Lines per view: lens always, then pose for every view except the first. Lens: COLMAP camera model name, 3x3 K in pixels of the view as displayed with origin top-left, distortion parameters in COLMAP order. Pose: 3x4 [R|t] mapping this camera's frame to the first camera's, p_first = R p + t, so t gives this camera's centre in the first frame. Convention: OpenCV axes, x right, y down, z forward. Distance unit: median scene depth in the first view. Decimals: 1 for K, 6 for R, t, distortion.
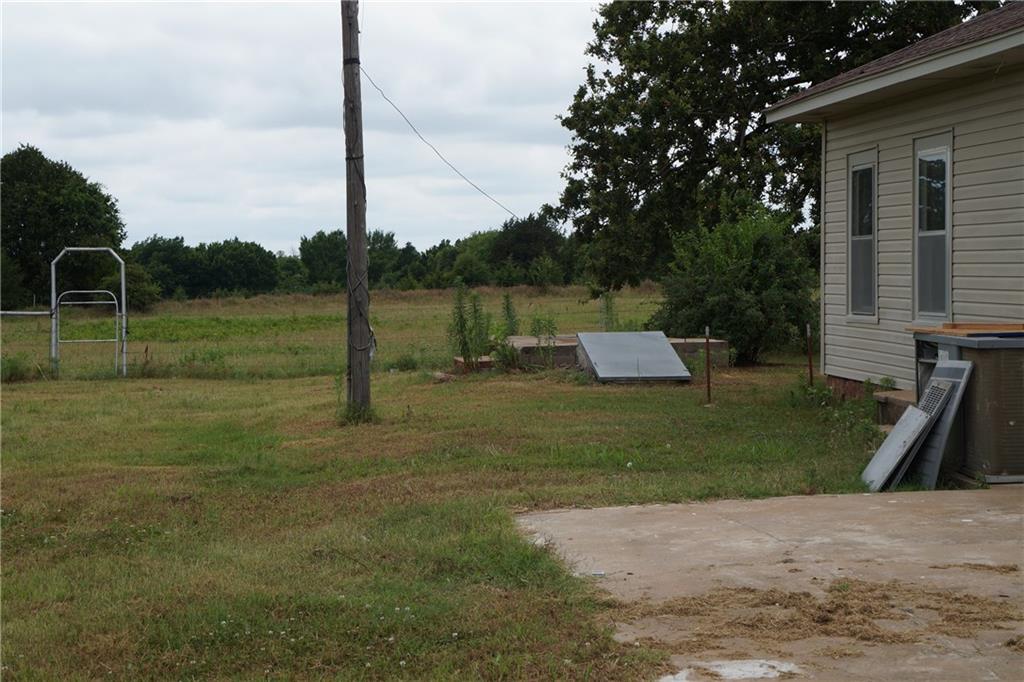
lens RADIAL K [[1845.0, 0, 512.0], [0, 1845.0, 341.0], [0, 0, 1]] dist [0.062582, 1.312072]
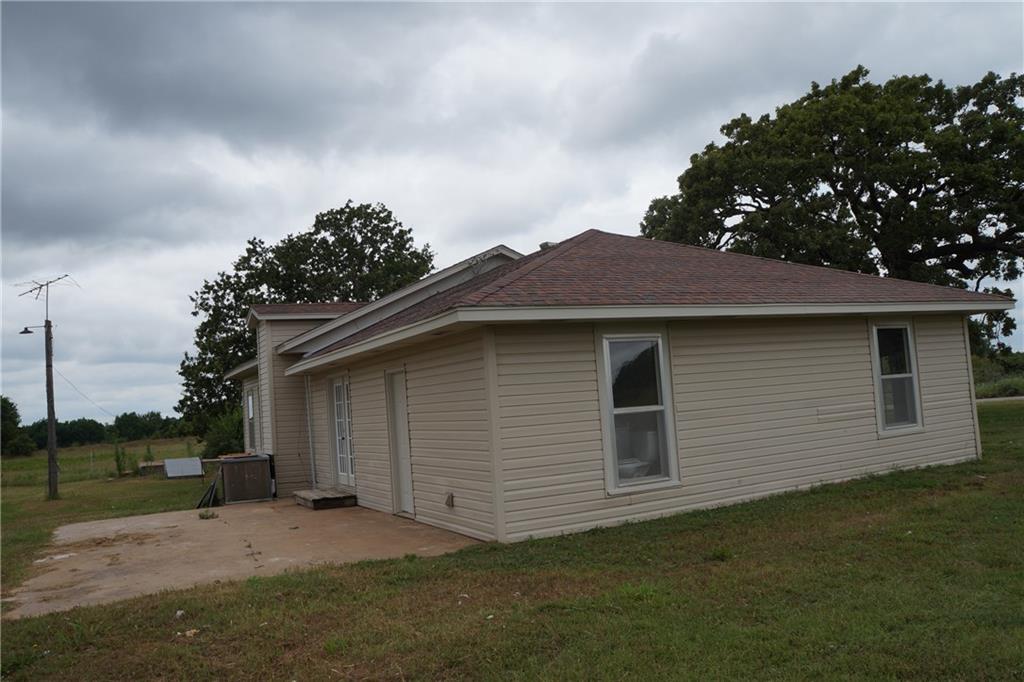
lens RADIAL K [[818.3, 0, 512.0], [0, 818.3, 341.0], [0, 0, 1]] dist [-0.185004, 0.148614]
pose [[0.939739, -0.021741, 0.341200, 0.152055], [0.067197, 0.990256, -0.121977, -0.001407], [-0.335223, 0.137554, 0.932043, -0.285213]]
